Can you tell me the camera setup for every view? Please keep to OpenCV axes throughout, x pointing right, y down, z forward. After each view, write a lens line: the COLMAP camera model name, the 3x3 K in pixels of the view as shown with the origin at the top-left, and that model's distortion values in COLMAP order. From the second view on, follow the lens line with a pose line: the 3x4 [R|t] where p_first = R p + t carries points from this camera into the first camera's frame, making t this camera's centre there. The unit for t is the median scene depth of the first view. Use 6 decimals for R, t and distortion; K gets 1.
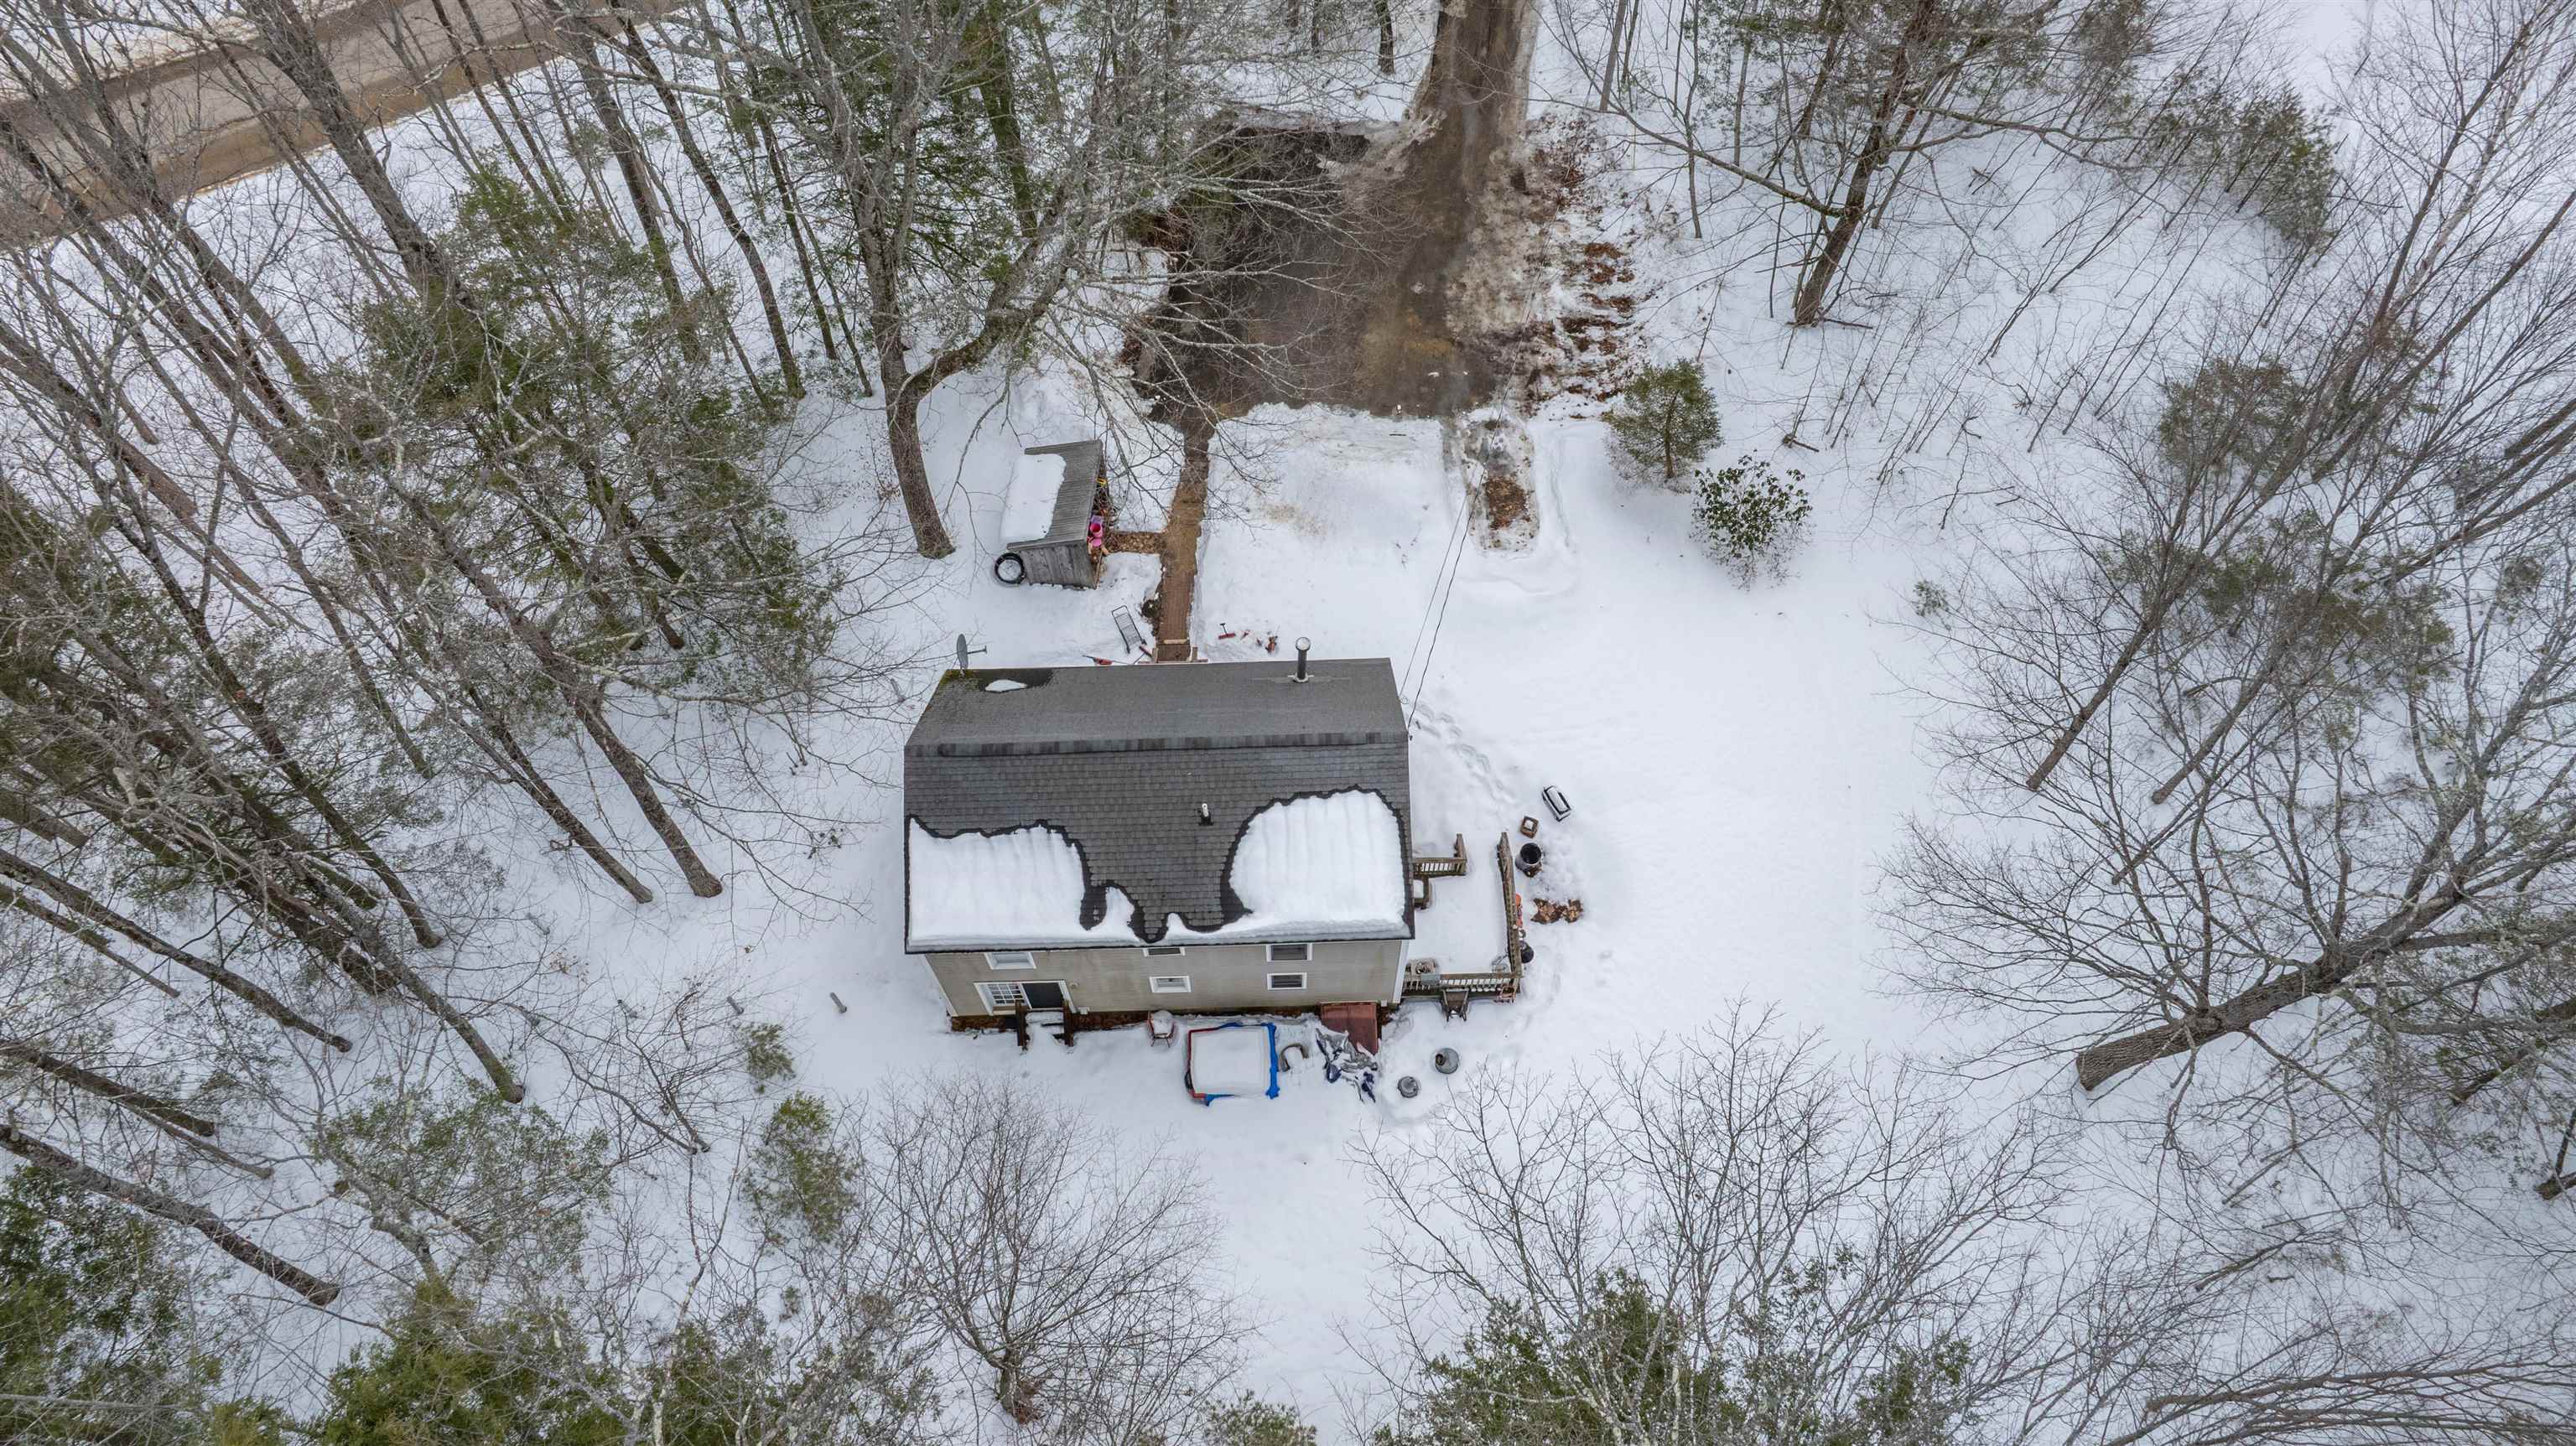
lens RADIAL K [[1786.5, 0, 1295.0], [0, 1786.5, 723.2], [0, 0, 1]] dist [-0.030659, -0.001492]
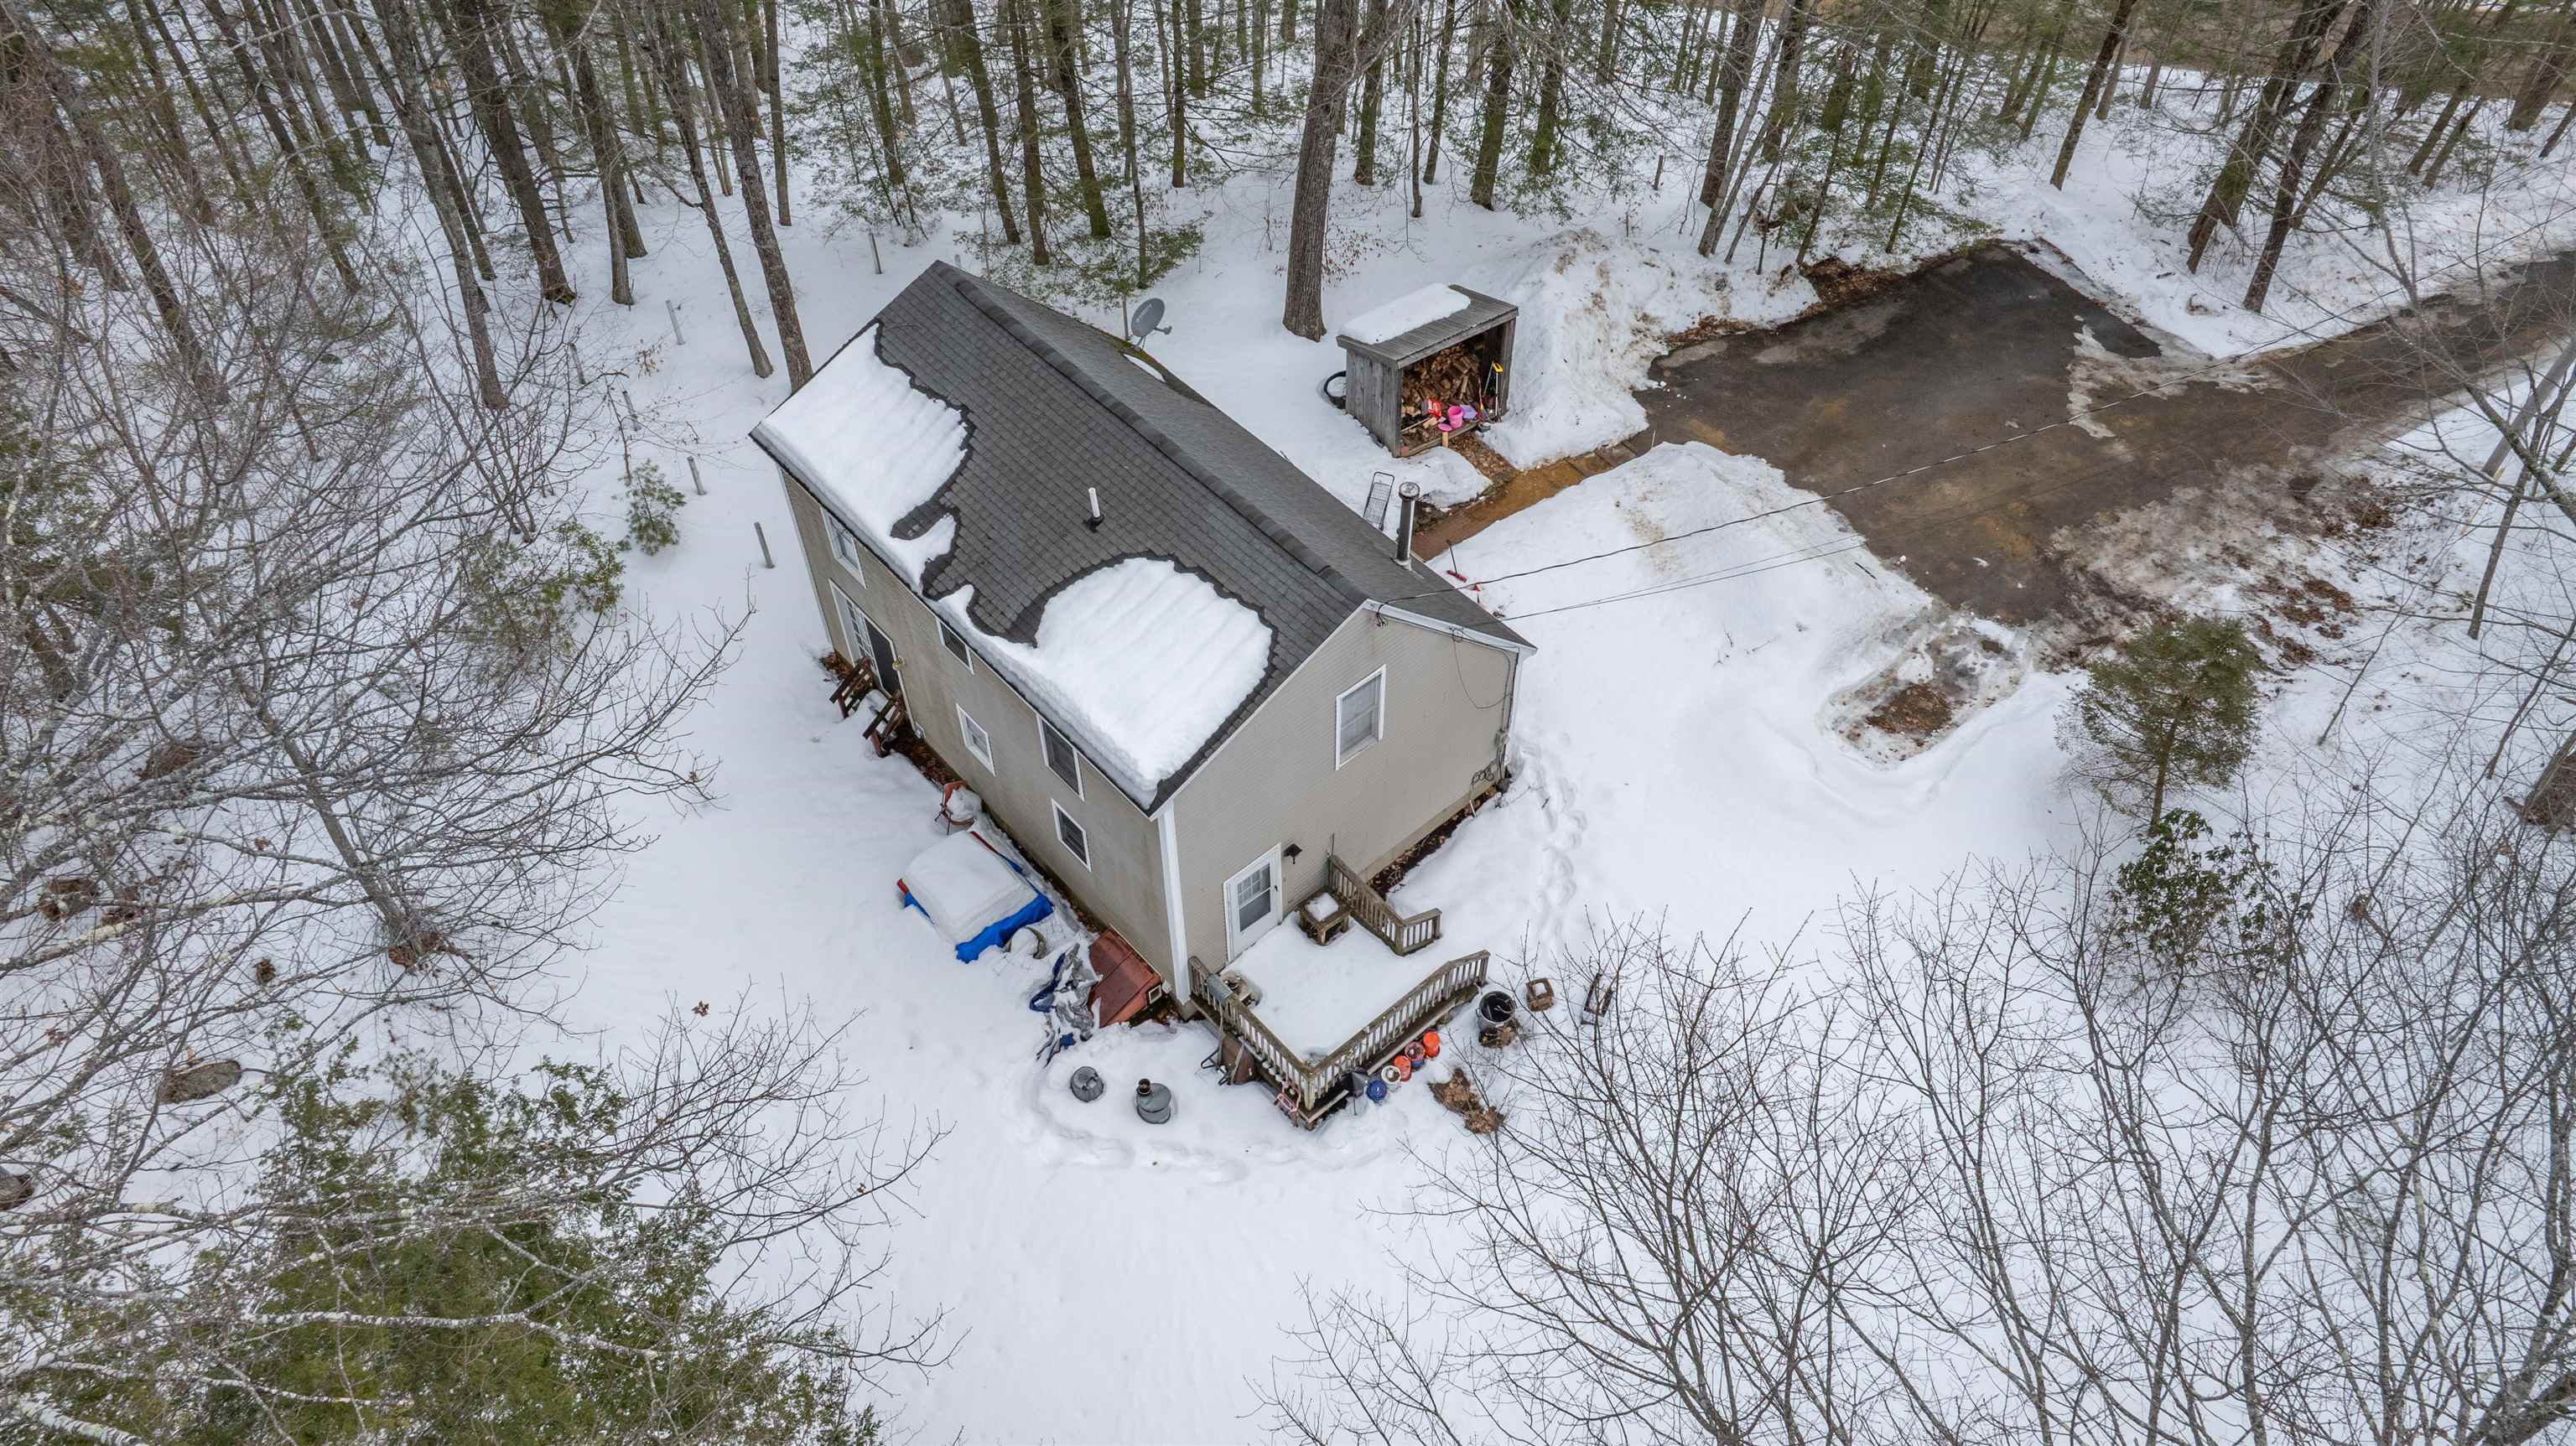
lens RADIAL K [[1786.5, 0, 1287.6], [0, 1786.5, 719.6], [0, 0, 1]] dist [-0.030659, -0.001492]
pose [[0.640028, 0.586291, -0.496615, 0.335222], [-0.684696, 0.728485, -0.022392, 0.062407], [0.348648, 0.354362, 0.867682, 0.365791]]
